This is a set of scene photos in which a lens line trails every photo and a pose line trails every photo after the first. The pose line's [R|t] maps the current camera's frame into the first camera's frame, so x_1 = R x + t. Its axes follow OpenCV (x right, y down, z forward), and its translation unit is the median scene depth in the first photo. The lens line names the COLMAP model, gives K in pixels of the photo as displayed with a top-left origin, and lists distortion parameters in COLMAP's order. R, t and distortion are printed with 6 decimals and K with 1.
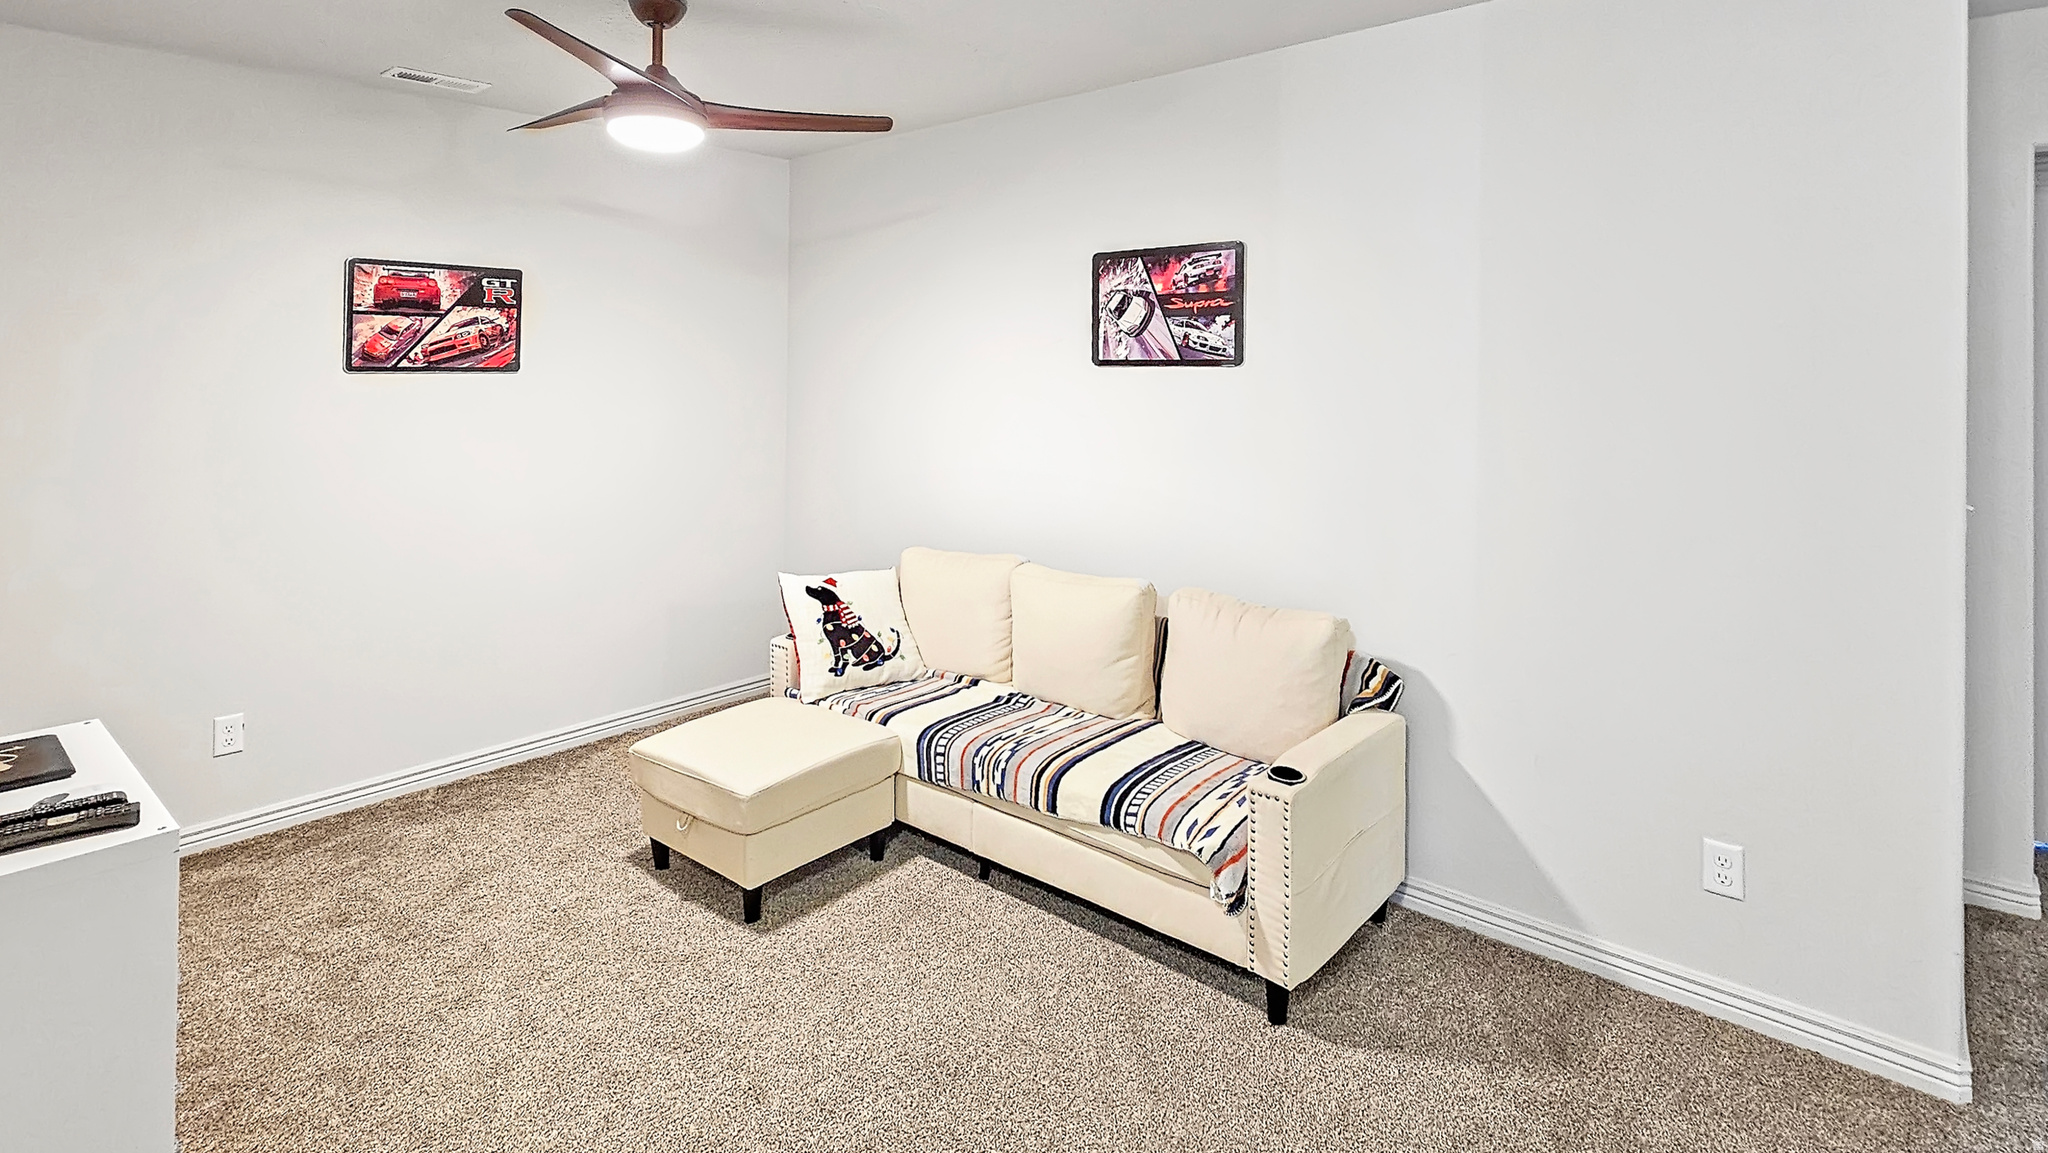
lens RADIAL K [[973.6, 0, 1024.0], [0, 973.6, 576.5], [0, 0, 1]] dist [0.000281, 0.000386]
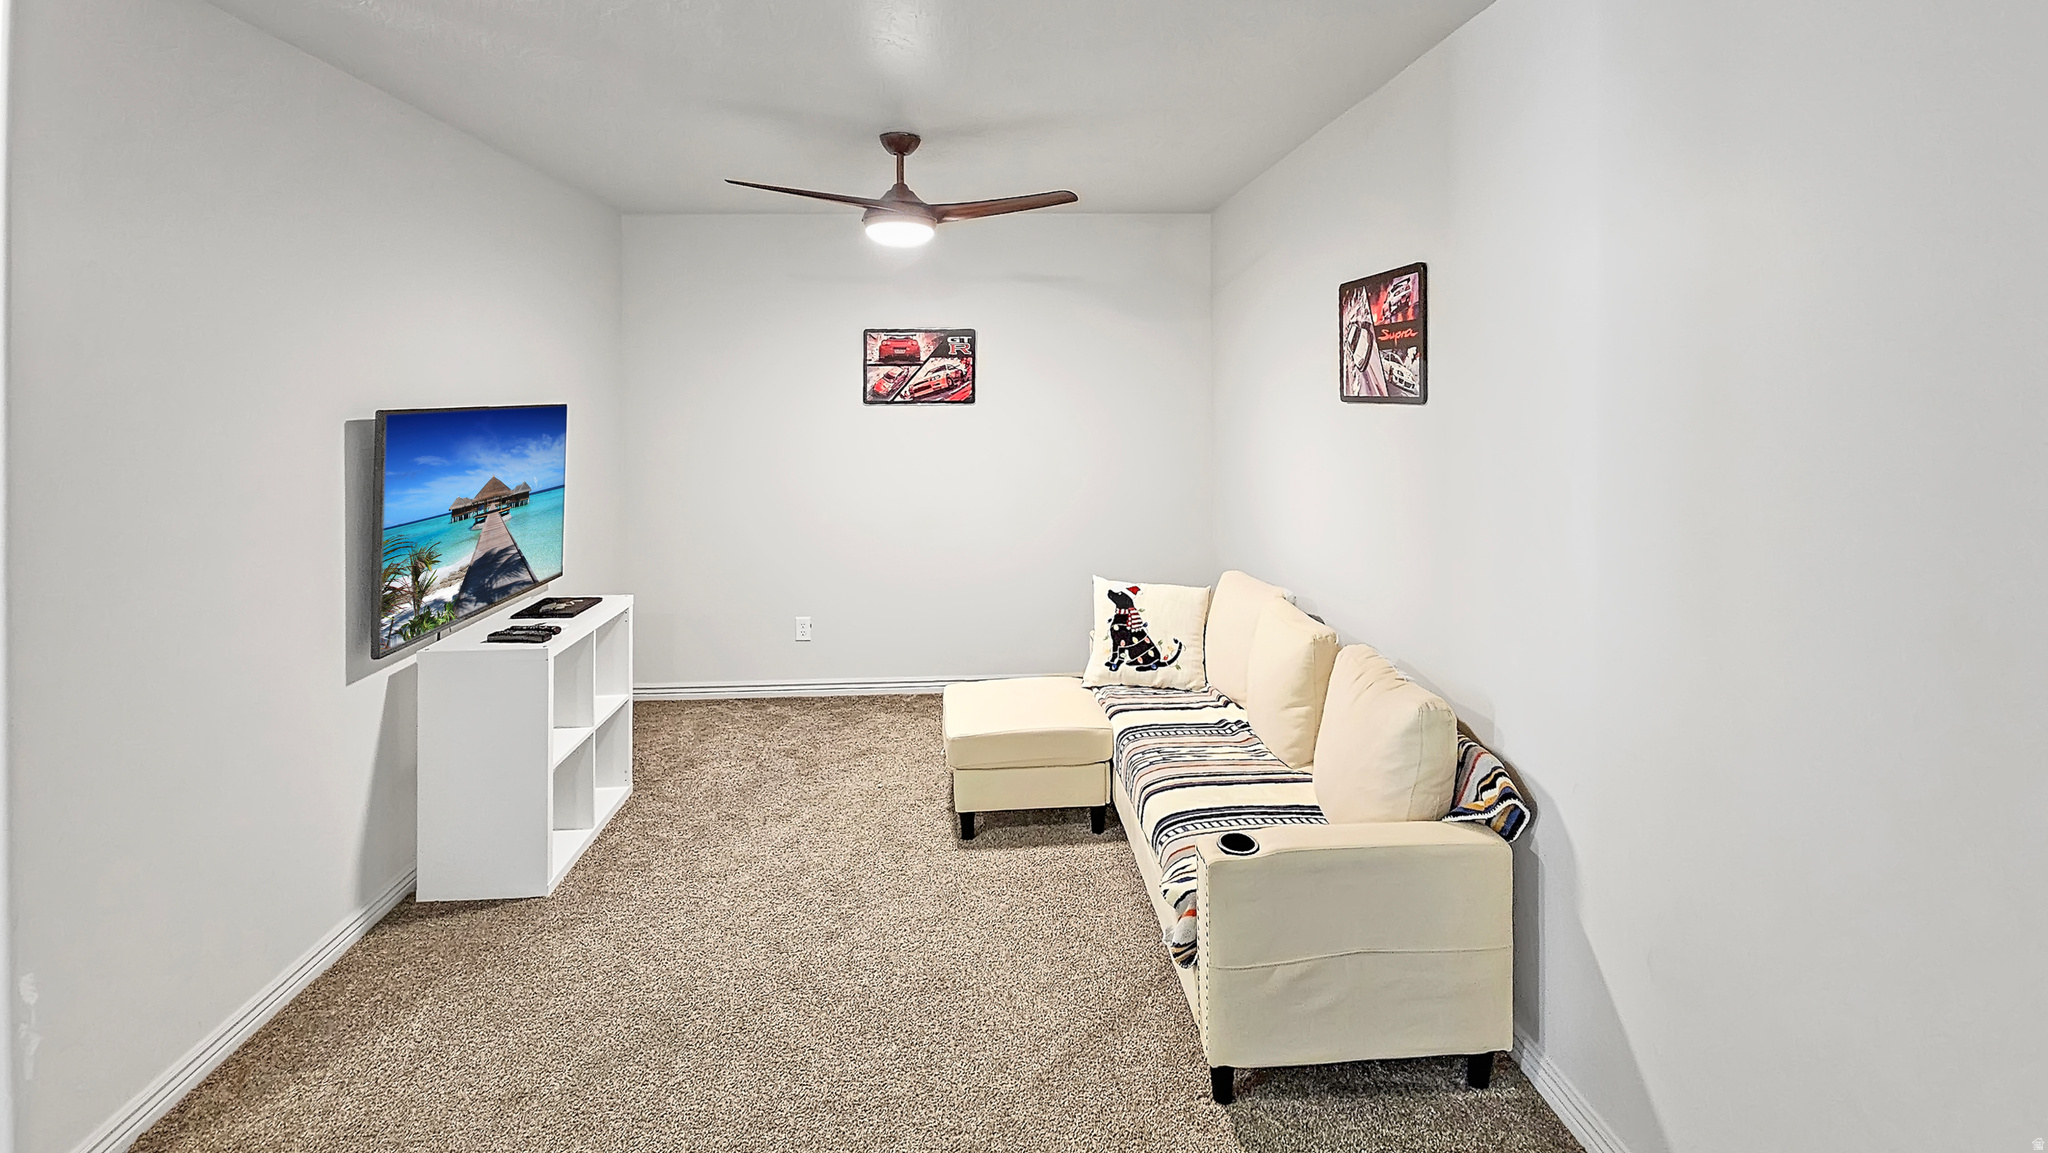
lens RADIAL K [[915.1, 0, 1040.1], [0, 915.1, 593.7], [0, 0, 1]] dist [0.008292, -0.006695]
pose [[0.726795, 0.144228, -0.671542, 0.488241], [-0.139724, 0.988307, 0.061040, -0.043945], [0.672493, 0.049467, 0.738448, 0.146549]]
